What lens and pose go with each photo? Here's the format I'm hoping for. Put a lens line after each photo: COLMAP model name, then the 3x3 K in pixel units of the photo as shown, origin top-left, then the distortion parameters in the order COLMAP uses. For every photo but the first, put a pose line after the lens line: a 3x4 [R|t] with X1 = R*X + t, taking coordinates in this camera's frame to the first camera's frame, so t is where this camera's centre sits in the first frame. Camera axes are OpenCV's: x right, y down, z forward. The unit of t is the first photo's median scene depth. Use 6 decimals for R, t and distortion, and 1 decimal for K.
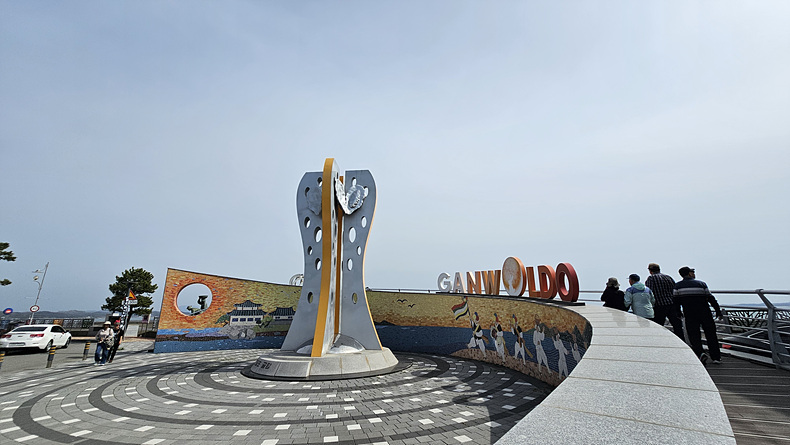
lens RADIAL K [[319.3, 0, 394.8], [0, 319.3, 220.2], [0, 0, 1]] dist [-0.003705, 0.000166]
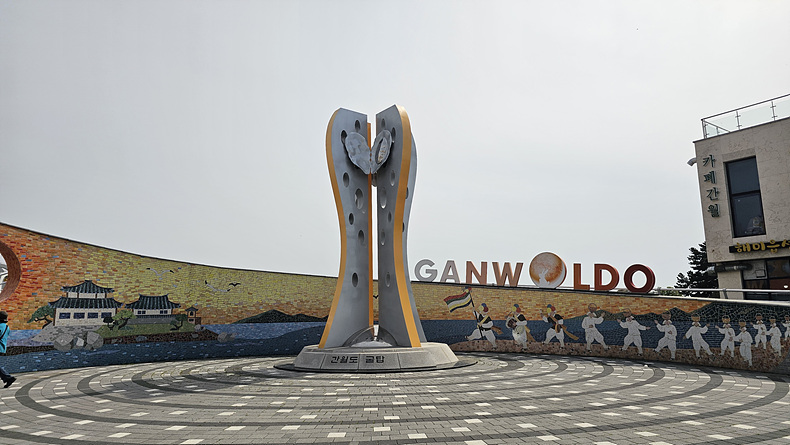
lens RADIAL K [[525.7, 0, 390.1], [0, 525.7, 220.7], [0, 0, 1]] dist [0.036103, -0.041614]
pose [[0.756630, 0.117736, 0.643155, -0.932874], [-0.180230, 0.983102, 0.032061, 0.040303], [-0.628512, -0.140174, 0.765064, -0.000471]]
